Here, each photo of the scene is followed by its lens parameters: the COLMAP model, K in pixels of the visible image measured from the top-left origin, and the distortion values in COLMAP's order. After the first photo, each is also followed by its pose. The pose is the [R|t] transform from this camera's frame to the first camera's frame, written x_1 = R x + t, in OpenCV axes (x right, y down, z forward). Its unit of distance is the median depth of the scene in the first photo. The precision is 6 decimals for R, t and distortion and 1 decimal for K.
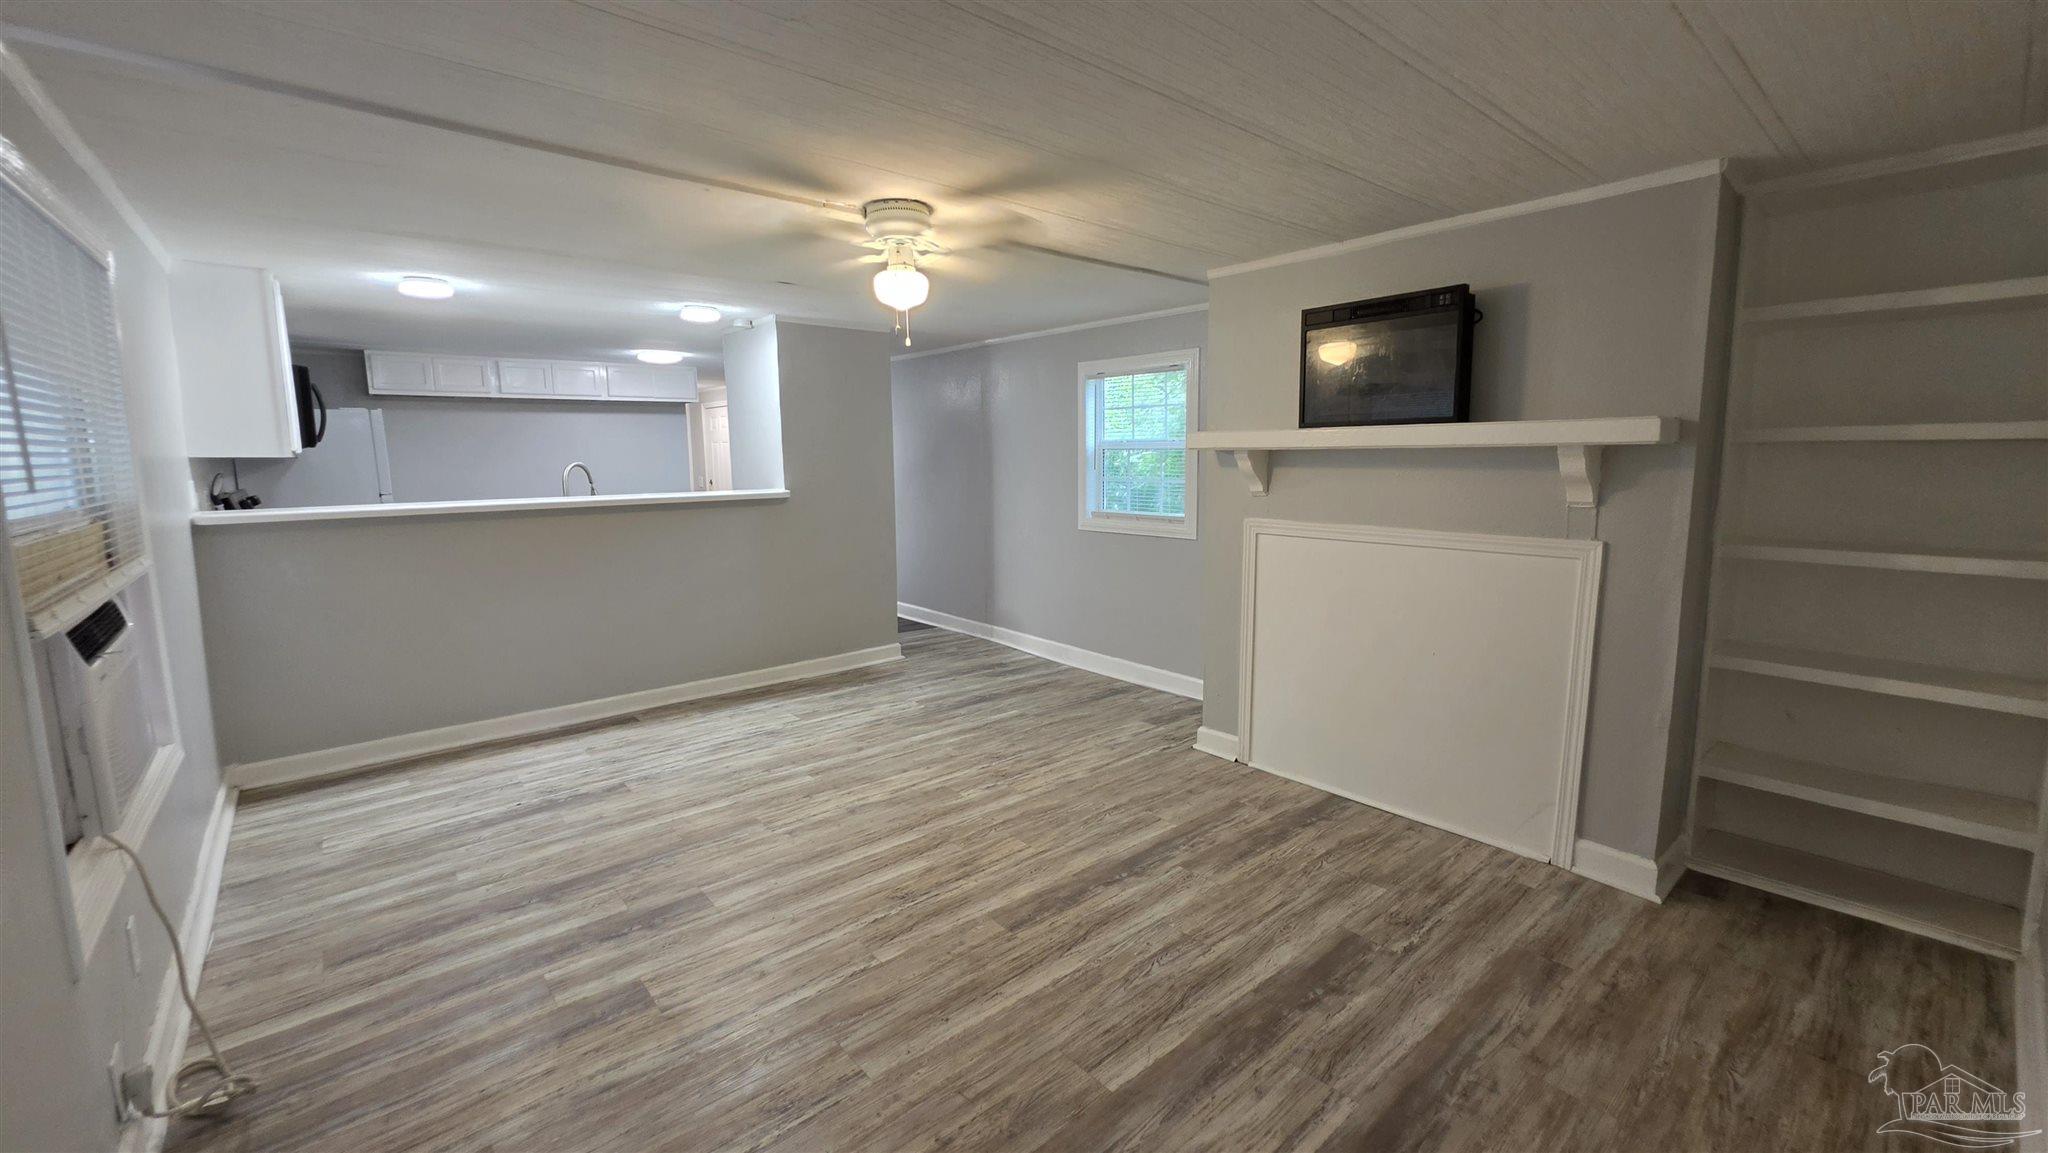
lens RADIAL K [[824.9, 0, 1033.0], [0, 824.9, 563.1], [0, 0, 1]] dist [-0.002943, -0.000010]
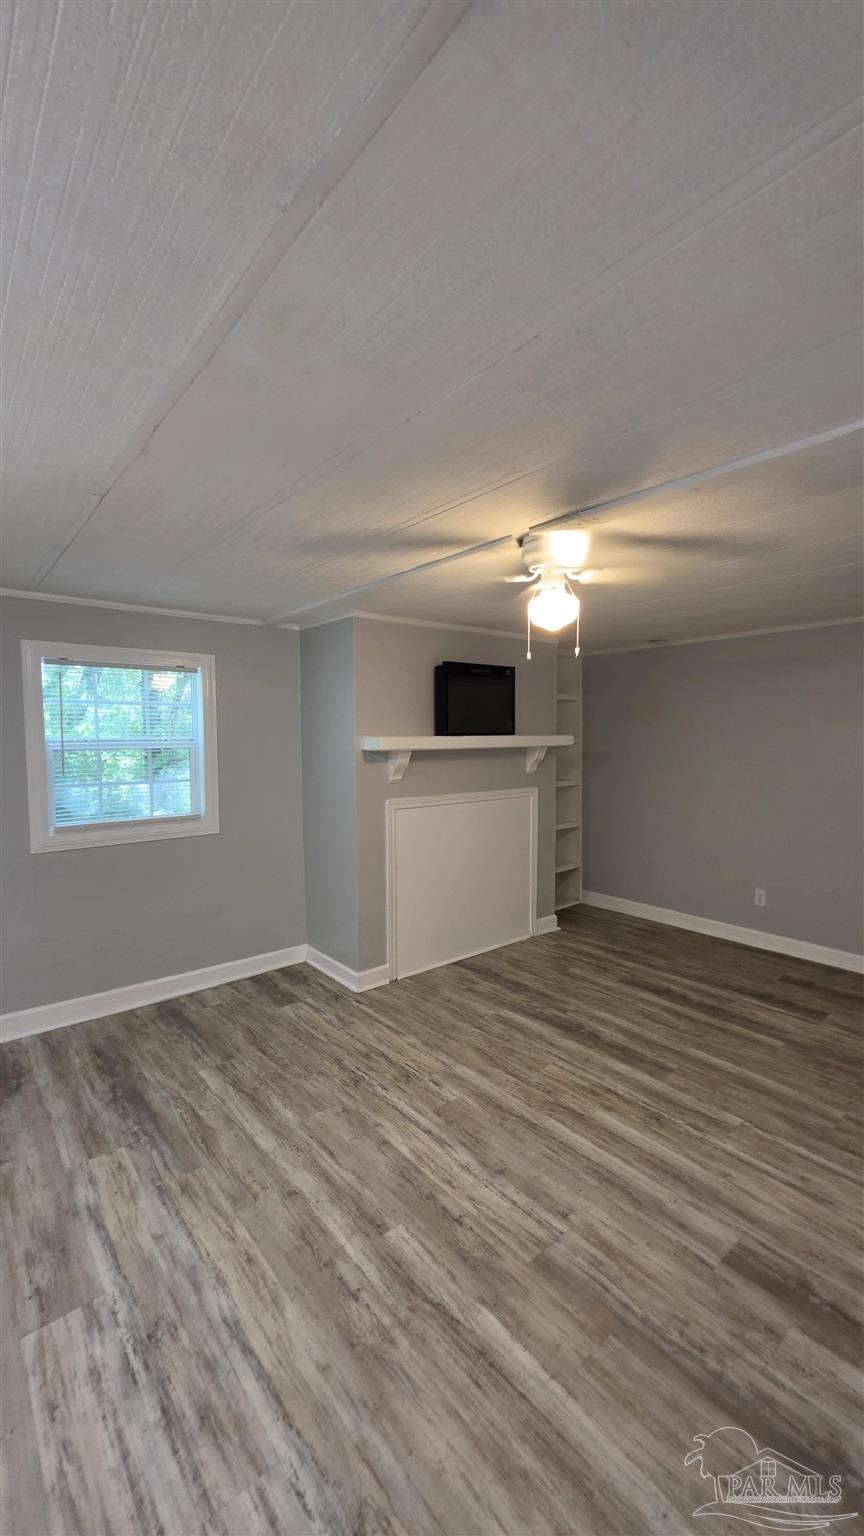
lens RADIAL K [[618.7, 0, 440.5], [0, 618.7, 774.4], [0, 0, 1]] dist [-0.002943, -0.000010]
pose [[0.012159, -0.058628, 0.998206, -0.869396], [0.133417, 0.989449, 0.056488, -0.162903], [-0.990985, 0.132491, 0.019853, 1.021768]]
